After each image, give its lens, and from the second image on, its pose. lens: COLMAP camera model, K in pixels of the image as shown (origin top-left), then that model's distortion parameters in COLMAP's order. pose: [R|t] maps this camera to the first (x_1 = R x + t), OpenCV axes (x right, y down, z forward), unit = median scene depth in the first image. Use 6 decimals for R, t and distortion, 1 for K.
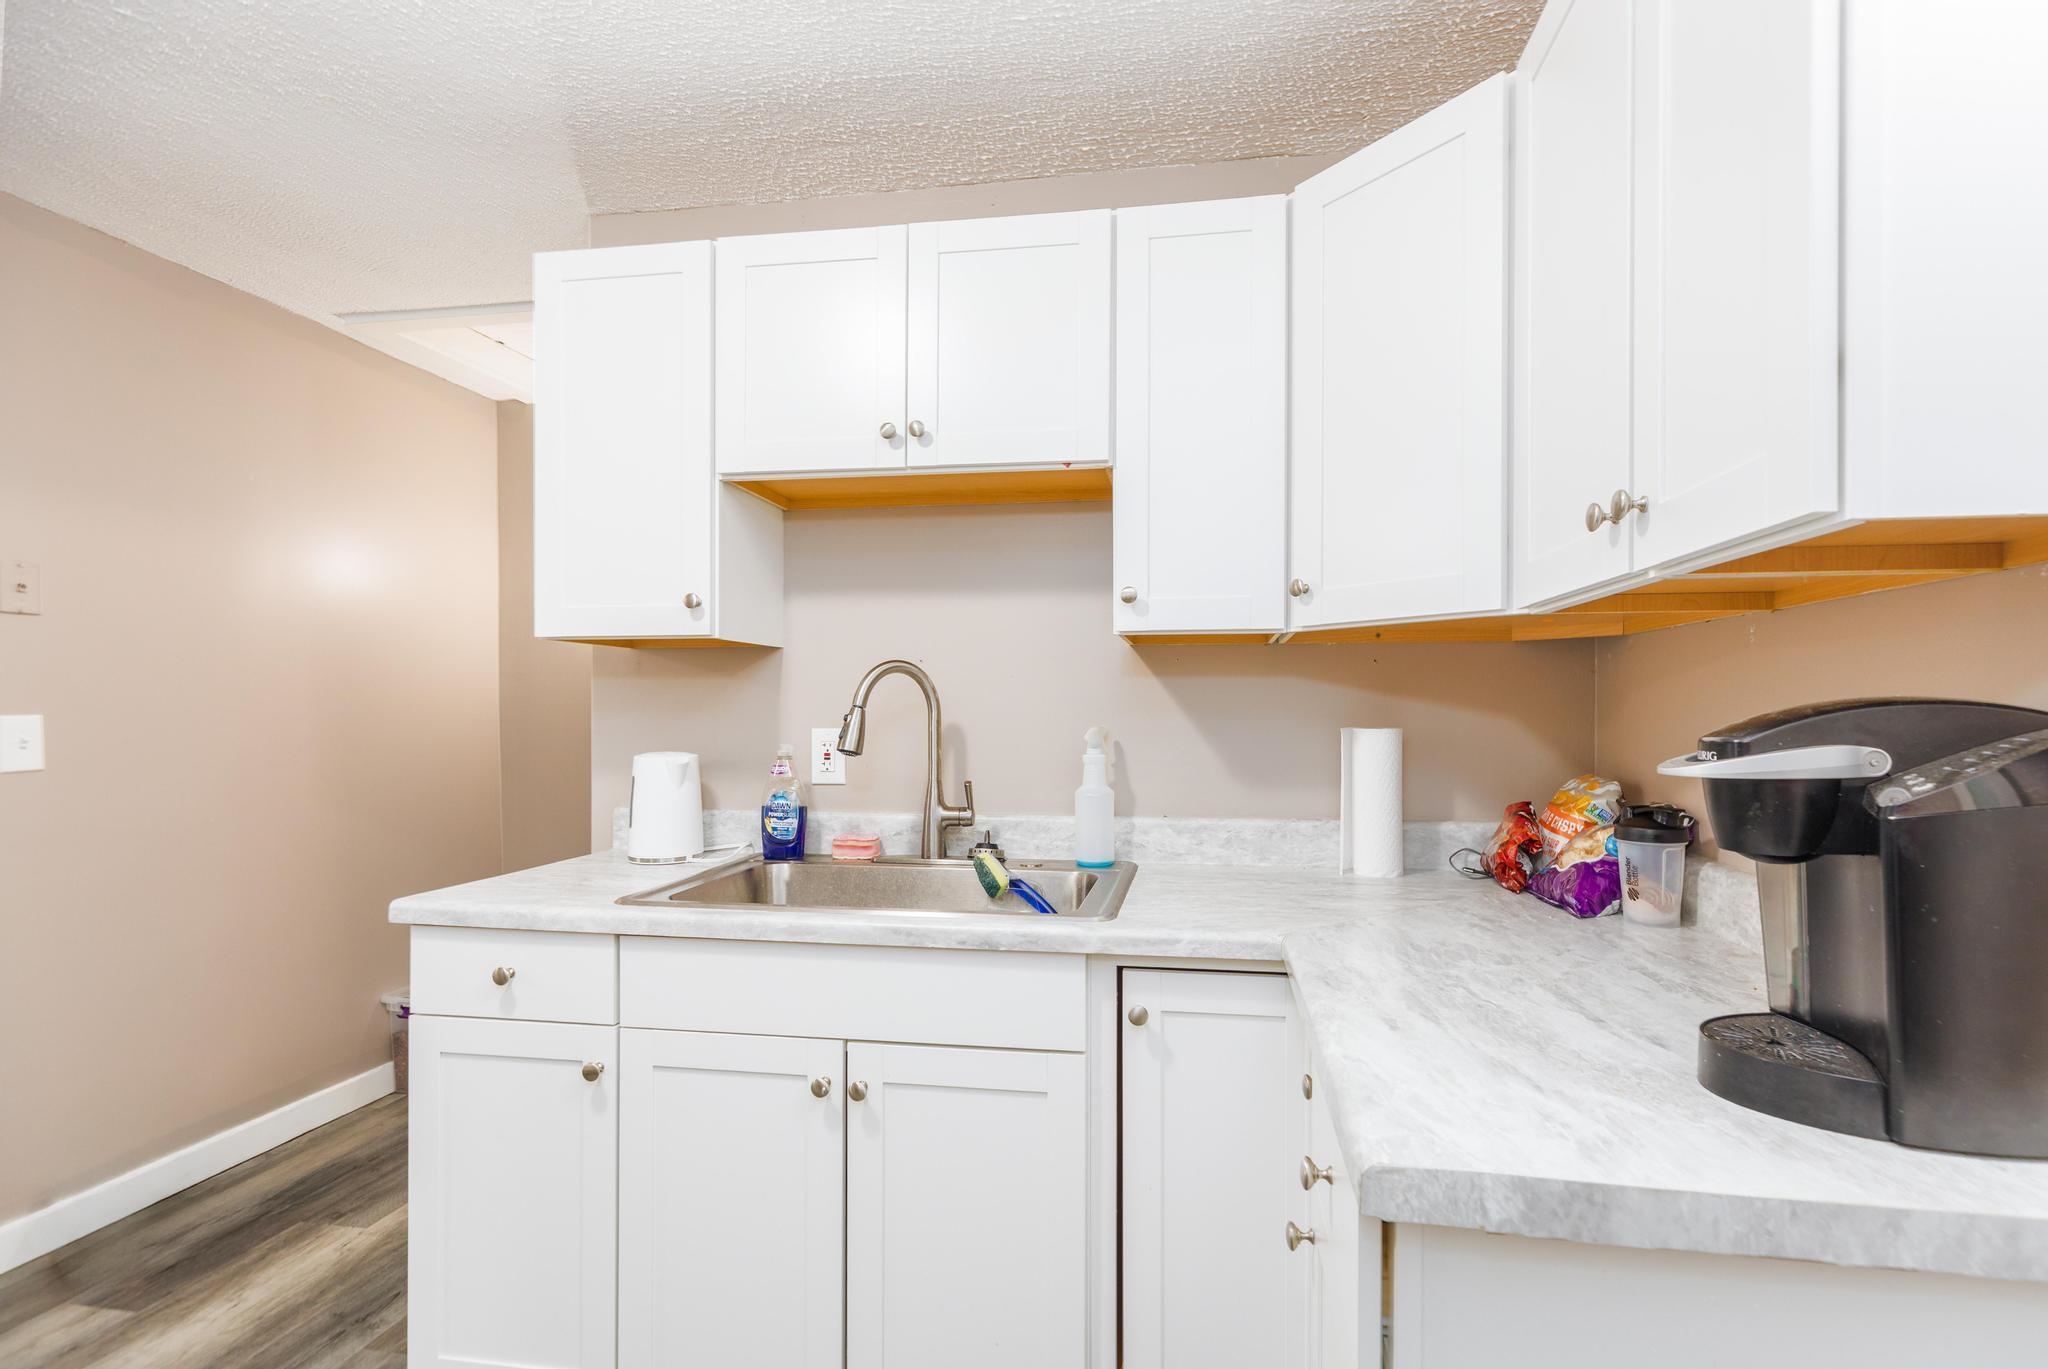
lens RADIAL K [[989.5, 0, 1063.7], [0, 989.5, 705.0], [0, 0, 1]] dist [0.003973, 0.001189]
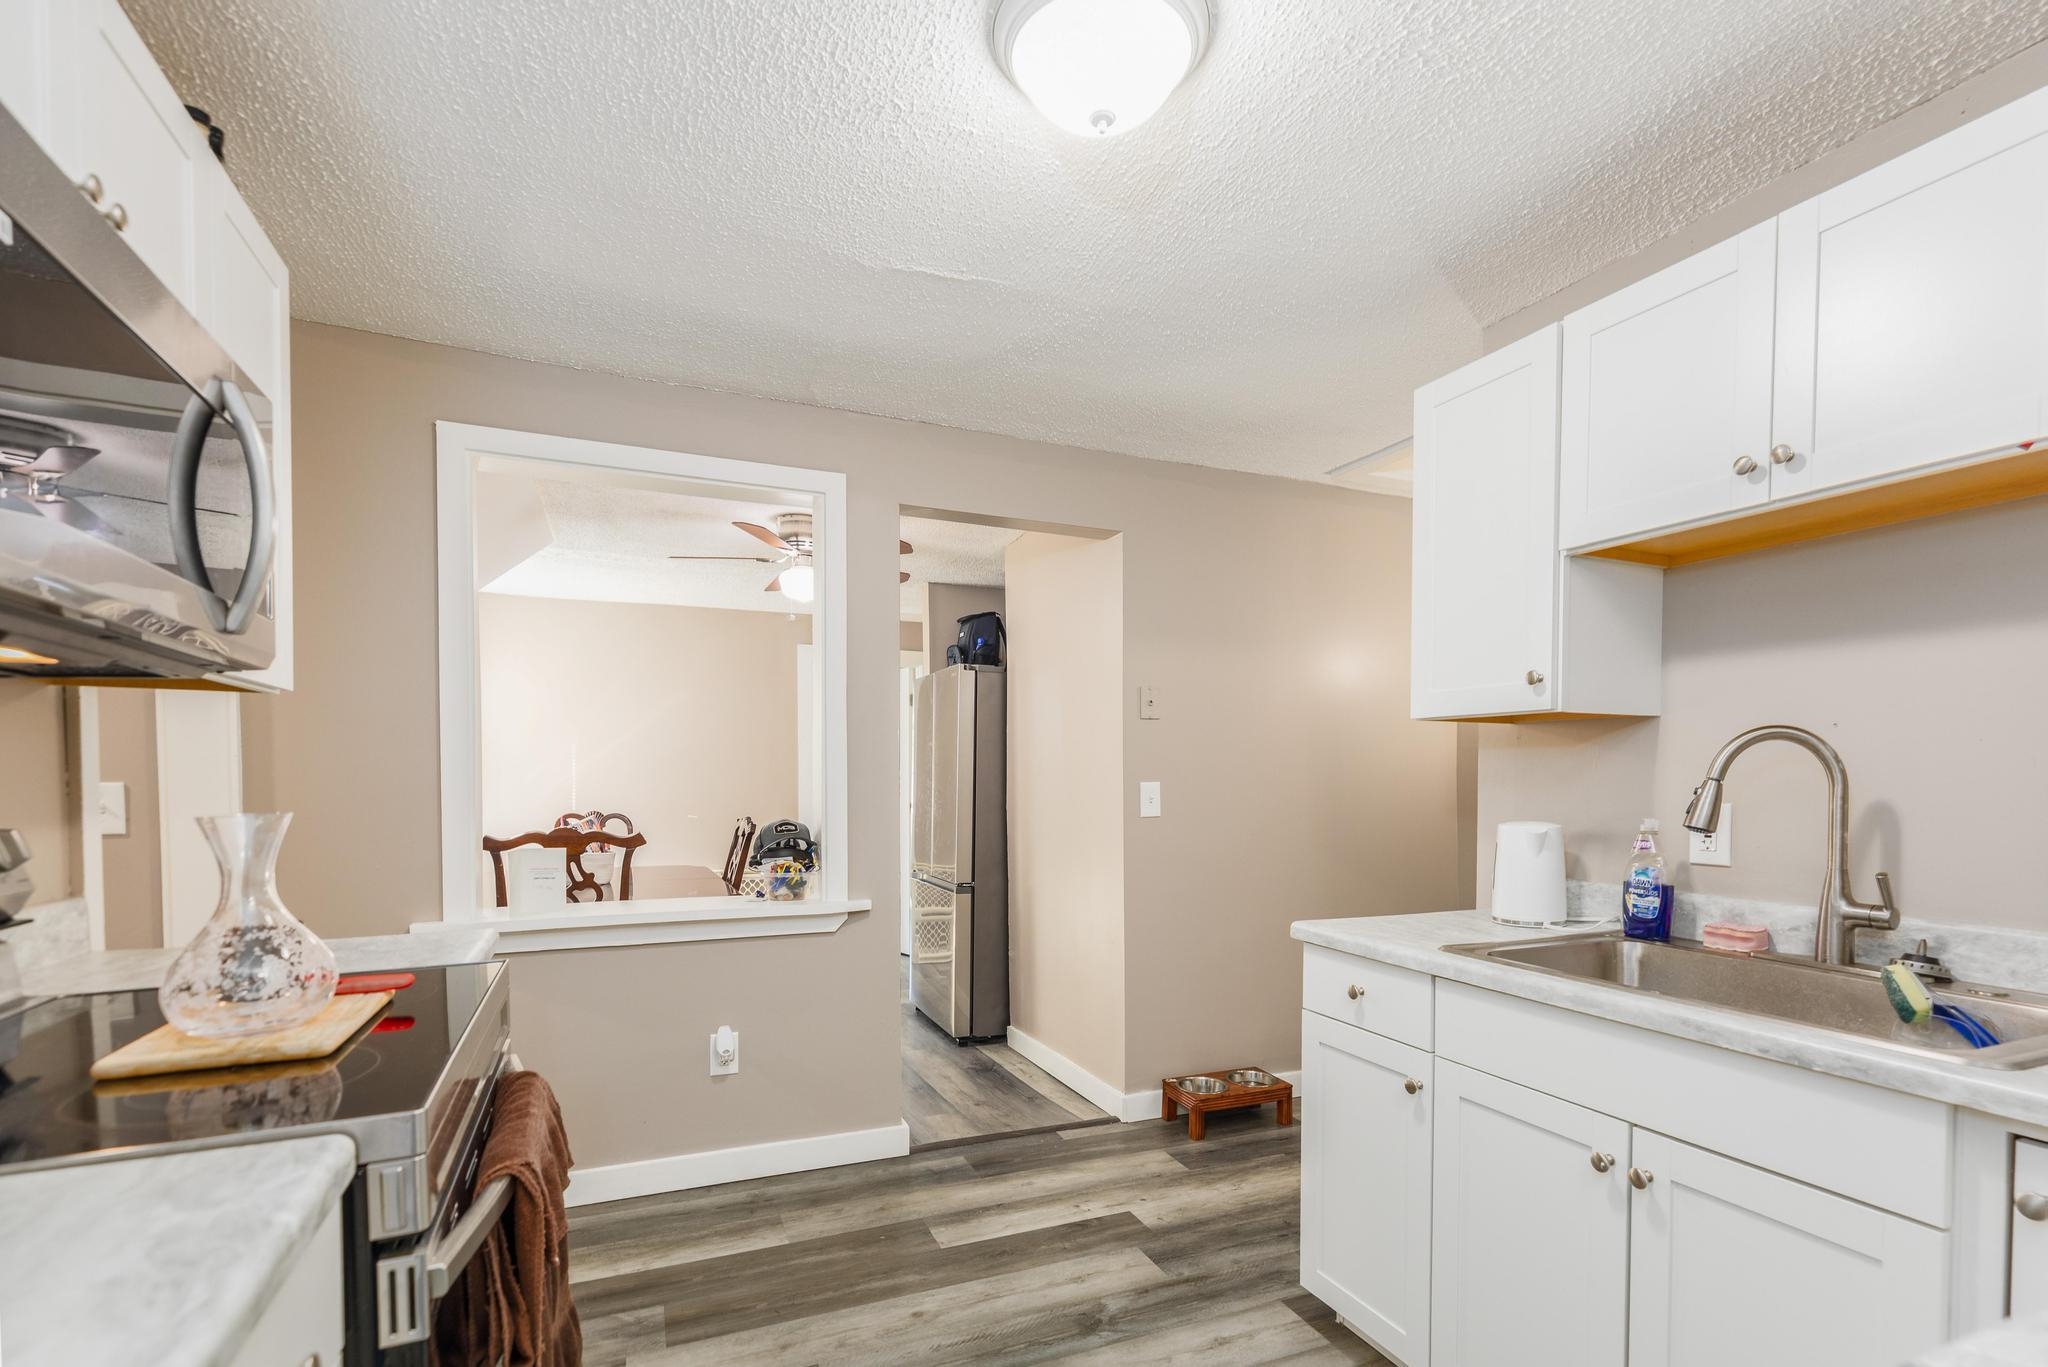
lens RADIAL K [[973.0, 0, 1027.2], [0, 973.0, 803.9], [0, 0, 1]] dist [-0.000698, -0.000265]
pose [[0.525675, 0.025672, -0.850298, 0.205336], [-0.002034, 0.999580, 0.028922, -0.000289], [0.850683, -0.013474, 0.525506, 0.001431]]
